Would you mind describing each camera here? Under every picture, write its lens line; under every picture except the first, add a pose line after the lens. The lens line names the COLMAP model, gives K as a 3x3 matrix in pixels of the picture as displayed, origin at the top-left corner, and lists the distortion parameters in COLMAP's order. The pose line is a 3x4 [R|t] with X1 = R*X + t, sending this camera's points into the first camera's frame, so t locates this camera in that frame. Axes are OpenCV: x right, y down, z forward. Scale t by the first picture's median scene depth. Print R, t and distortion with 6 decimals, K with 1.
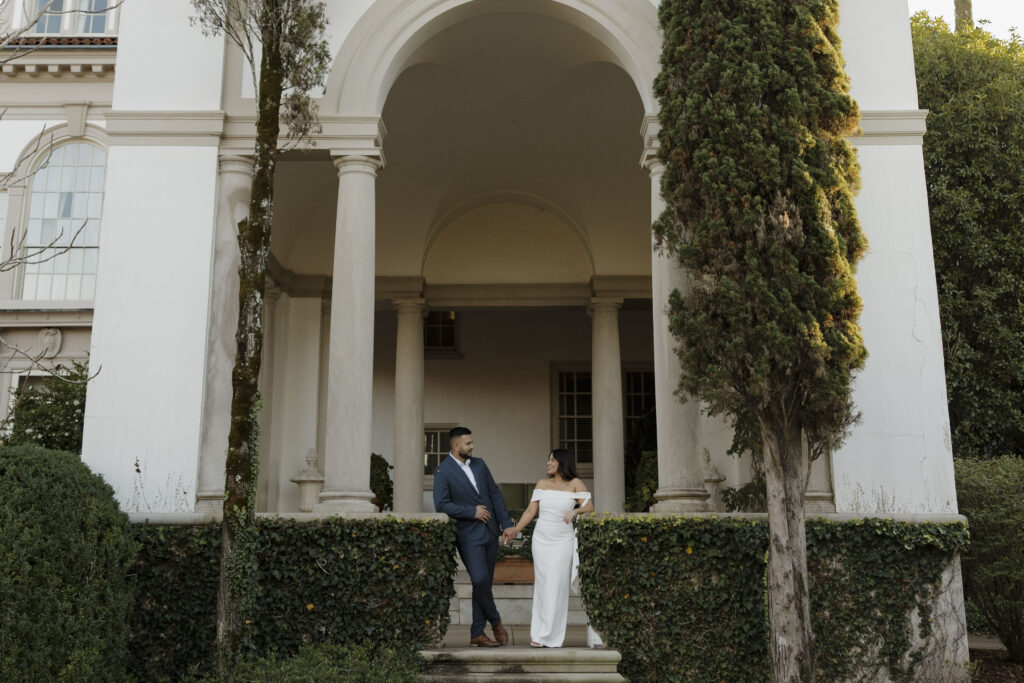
lens RADIAL K [[962.9, 0, 512.0], [0, 962.9, 341.5], [0, 0, 1]] dist [0.003595, 0.001147]
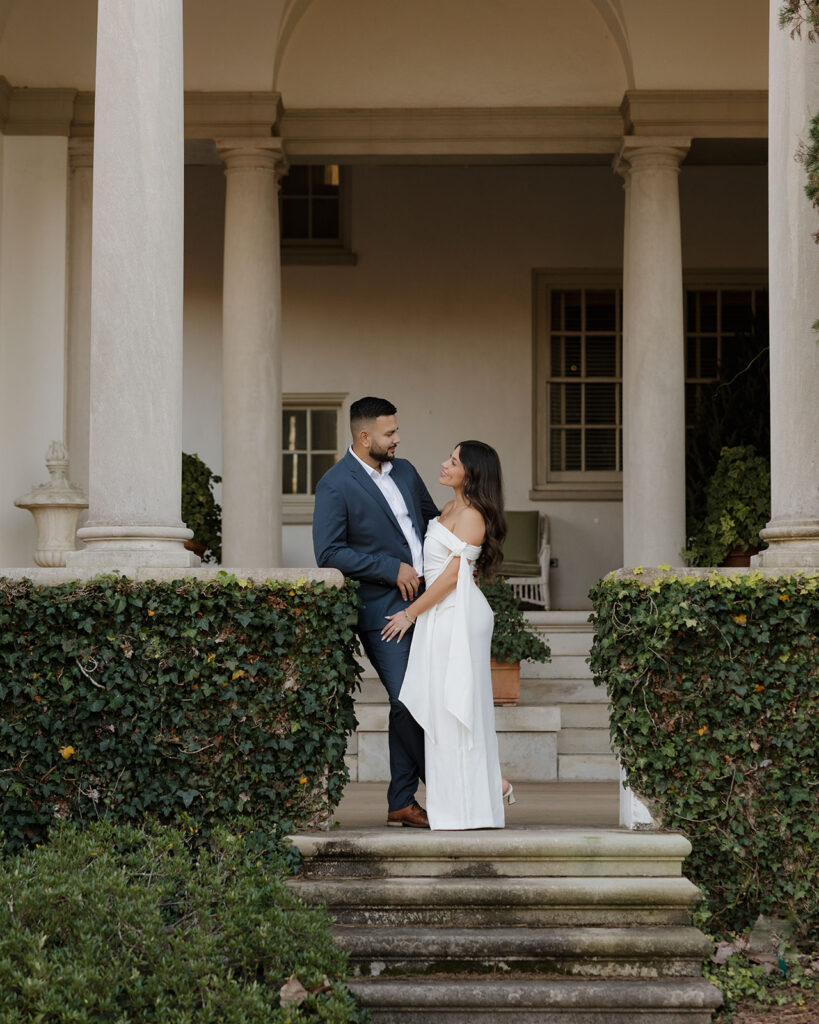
lens RADIAL K [[1561.6, 0, 409.5], [0, 1561.6, 512.0], [0, 0, 1]] dist [0.007546, 0.022435]
pose [[0.999016, 0.000549, 0.044357, -0.067764], [-0.006859, 0.989810, 0.142229, 0.034068], [-0.043826, -0.142393, 0.988839, 0.203810]]
